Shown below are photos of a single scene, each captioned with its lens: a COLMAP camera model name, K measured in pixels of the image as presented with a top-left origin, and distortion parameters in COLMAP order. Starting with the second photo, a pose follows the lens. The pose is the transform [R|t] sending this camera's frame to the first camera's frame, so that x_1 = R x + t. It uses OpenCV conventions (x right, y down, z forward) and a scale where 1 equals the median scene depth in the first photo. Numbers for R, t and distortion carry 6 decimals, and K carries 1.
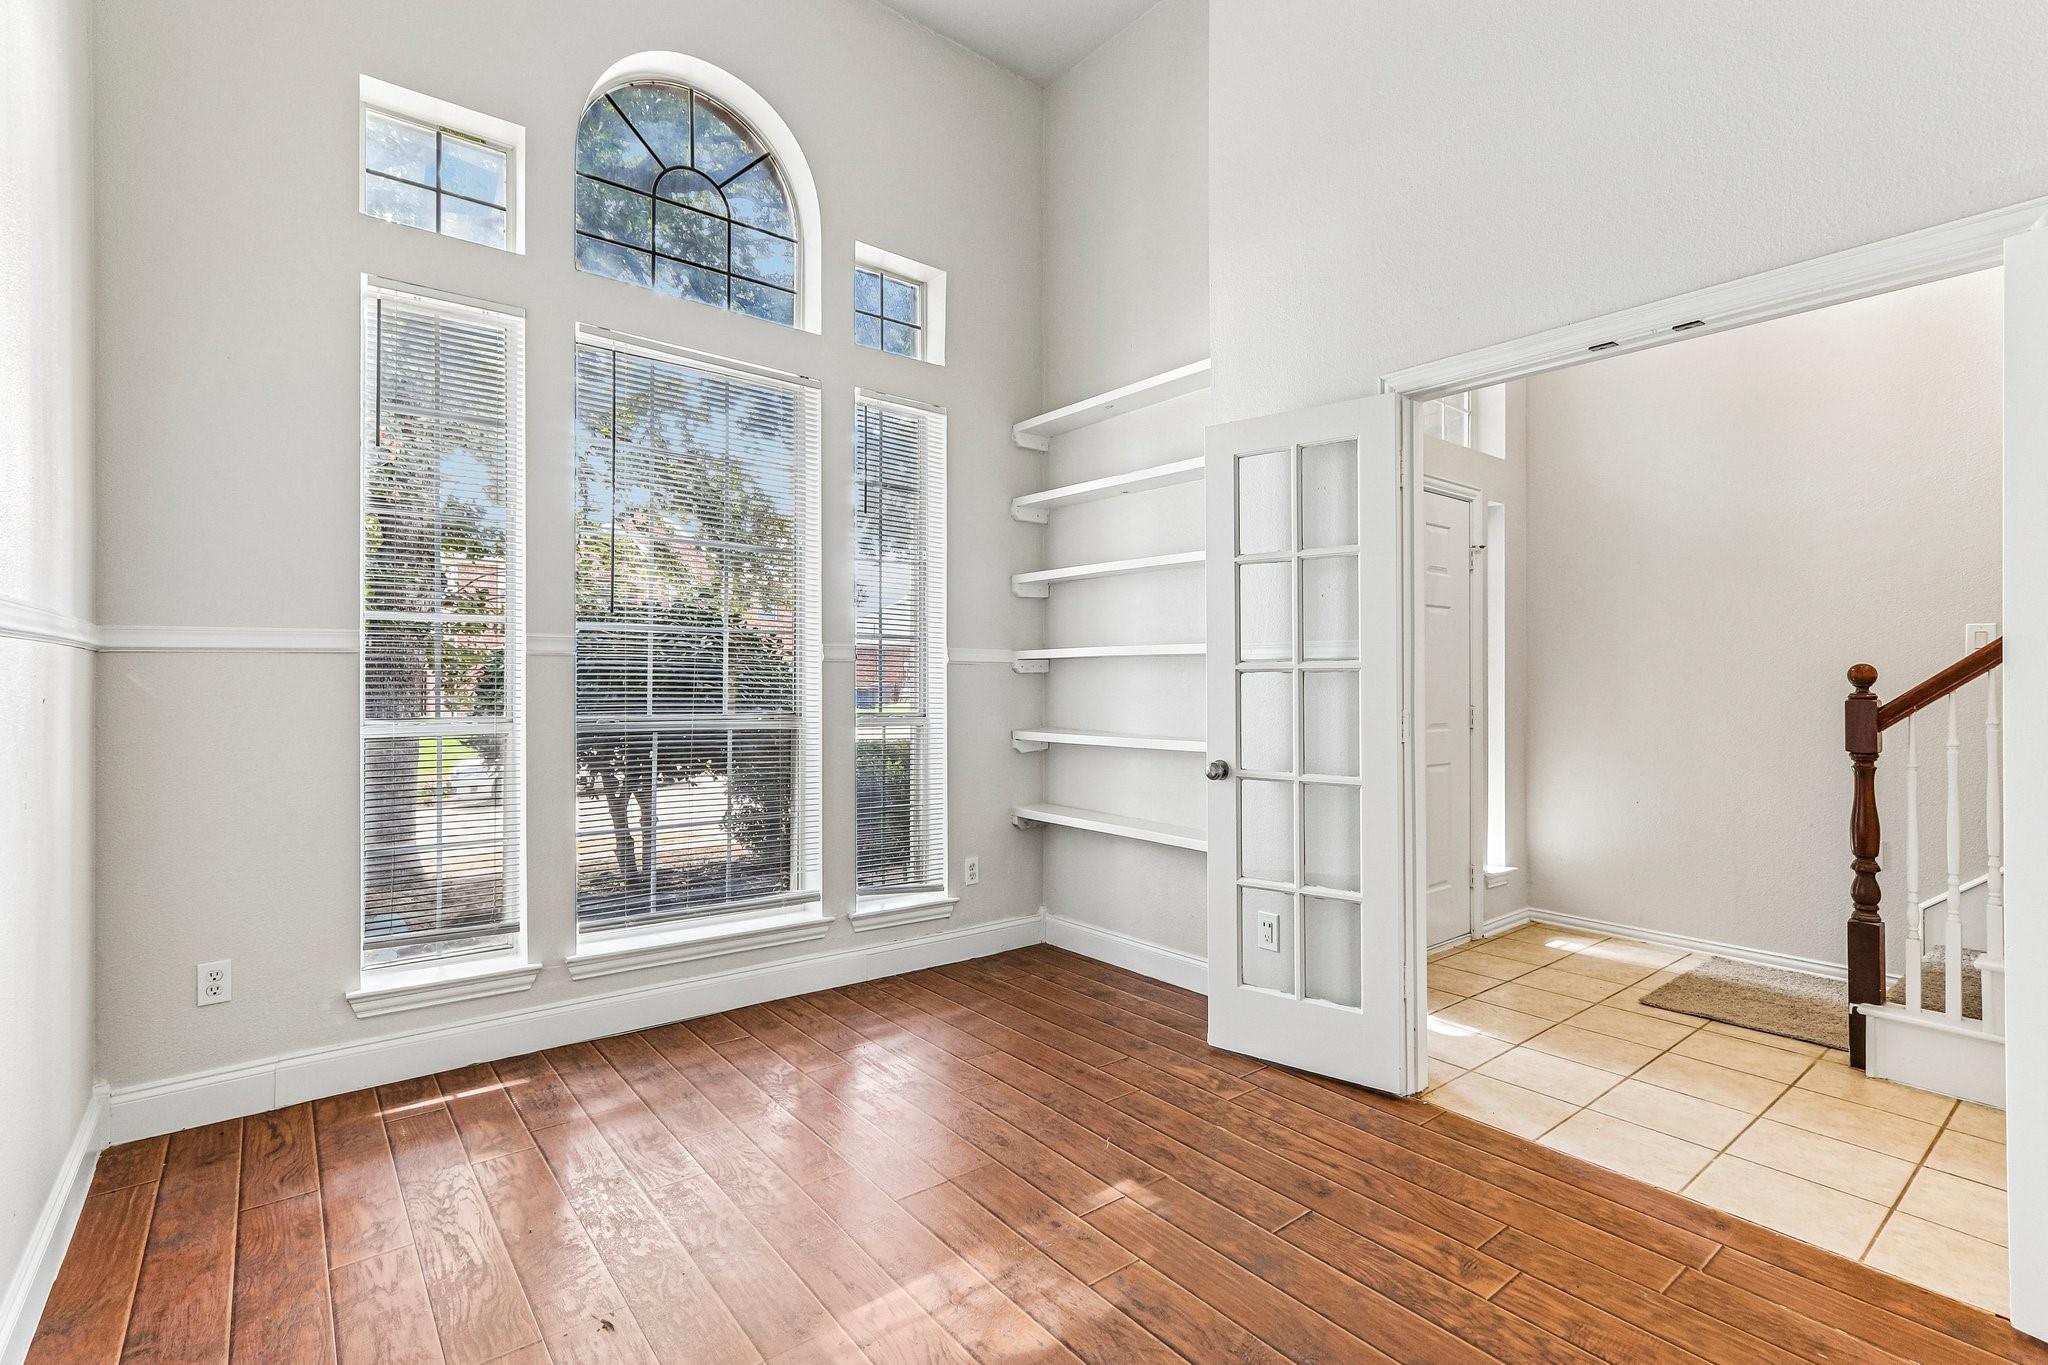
lens RADIAL K [[946.8, 0, 1031.7], [0, 946.8, 673.0], [0, 0, 1]] dist [-0.001227, 0.001698]
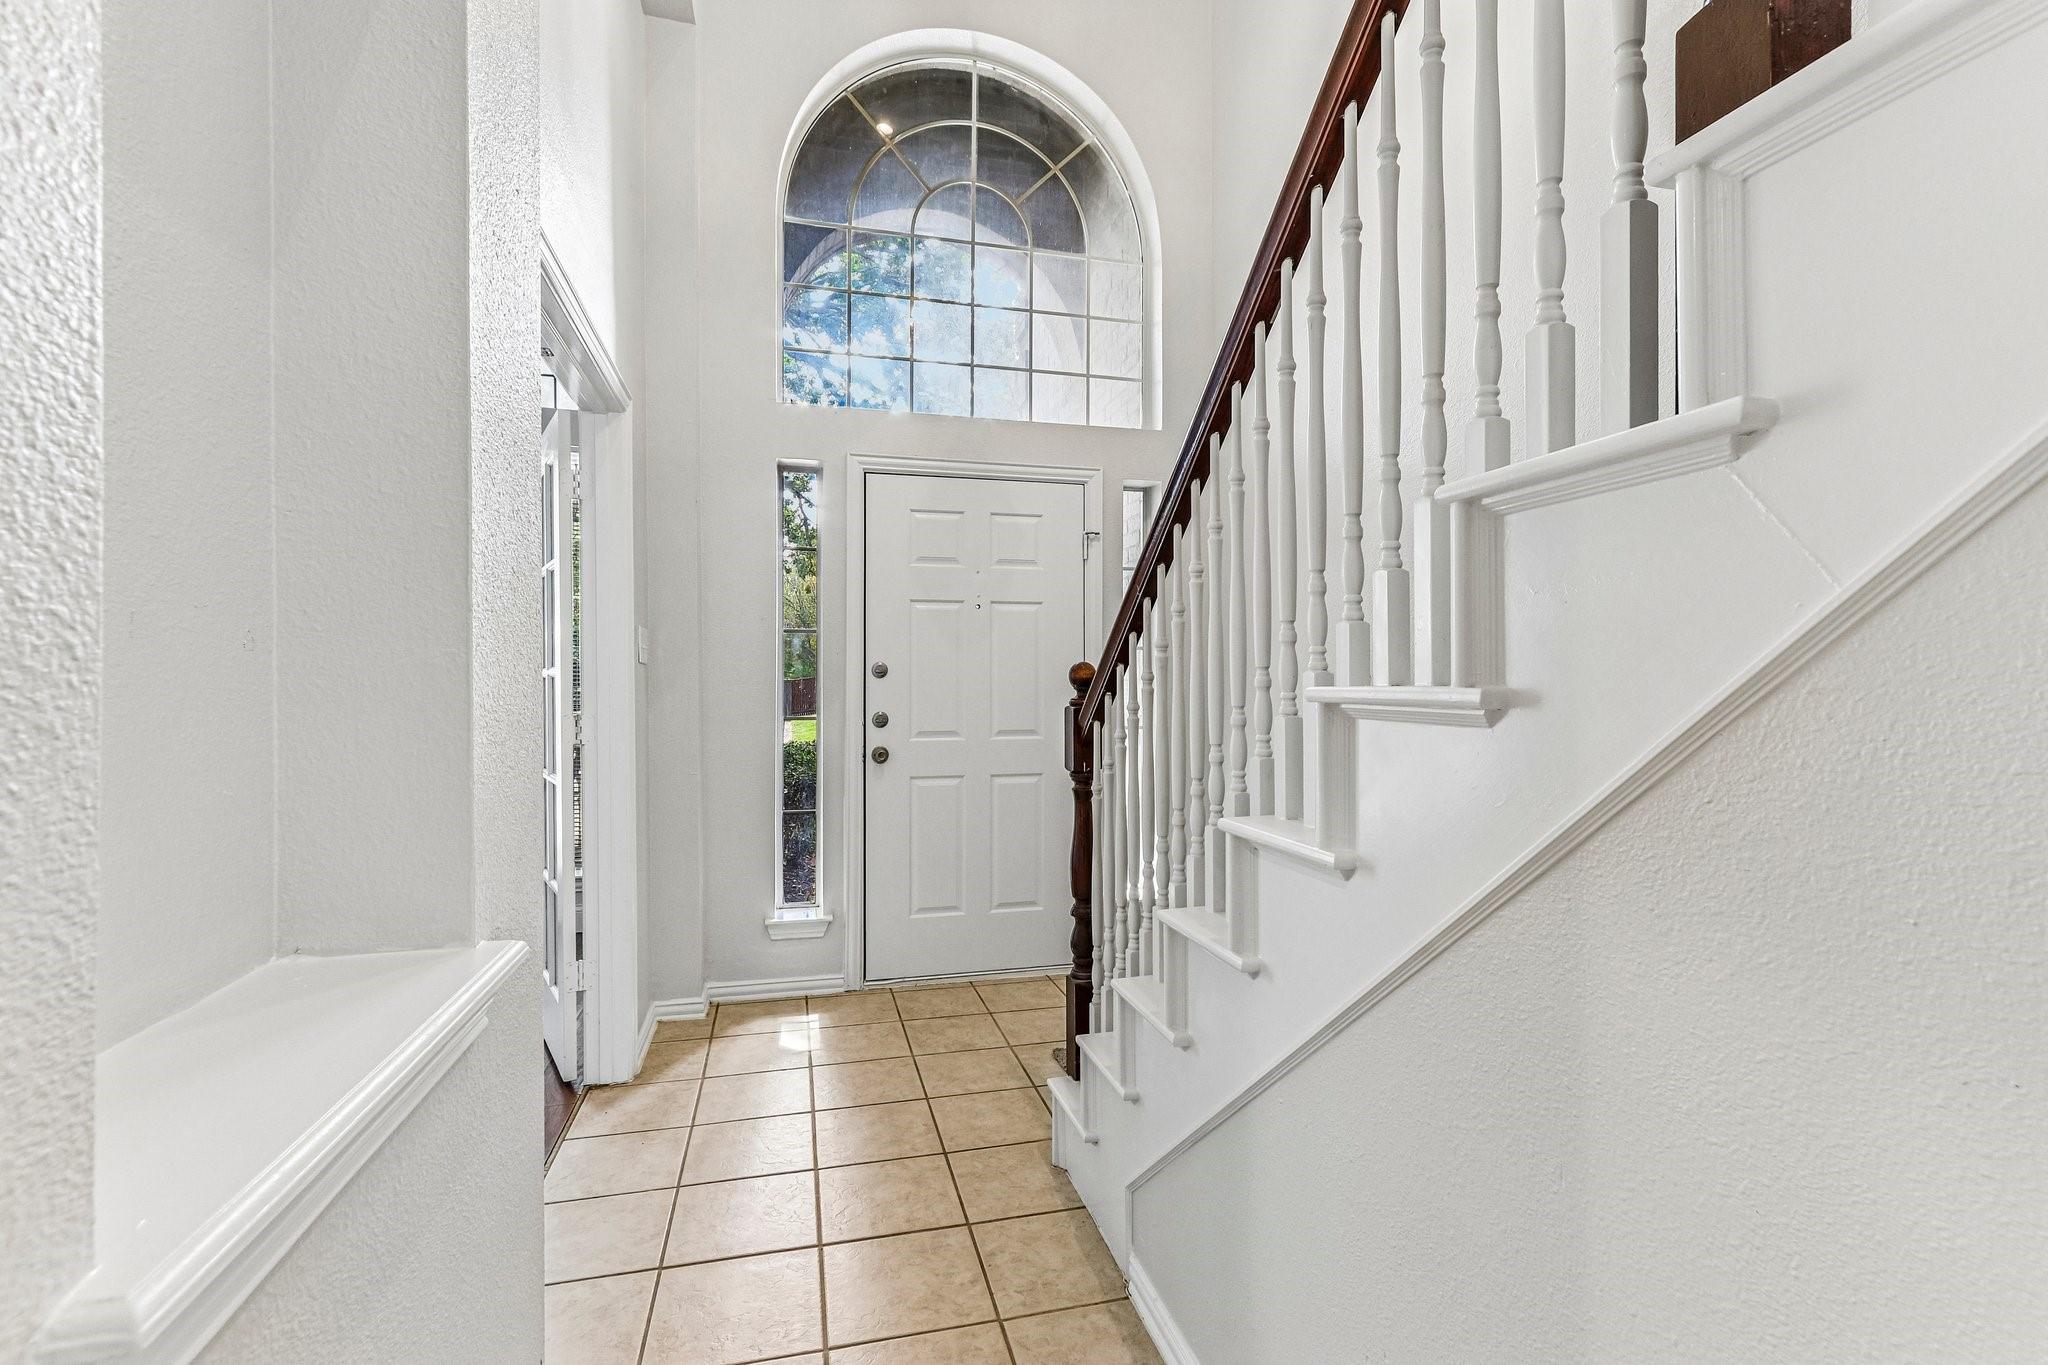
lens RADIAL K [[946.8, 0, 1033.0], [0, 946.8, 689.3], [0, 0, 1]] dist [-0.001227, 0.001698]
pose [[0.911369, -0.000435, -0.411590, 1.172126], [0.006702, 0.999883, 0.013783, 0.001038], [0.411536, -0.015320, 0.911265, 0.240428]]
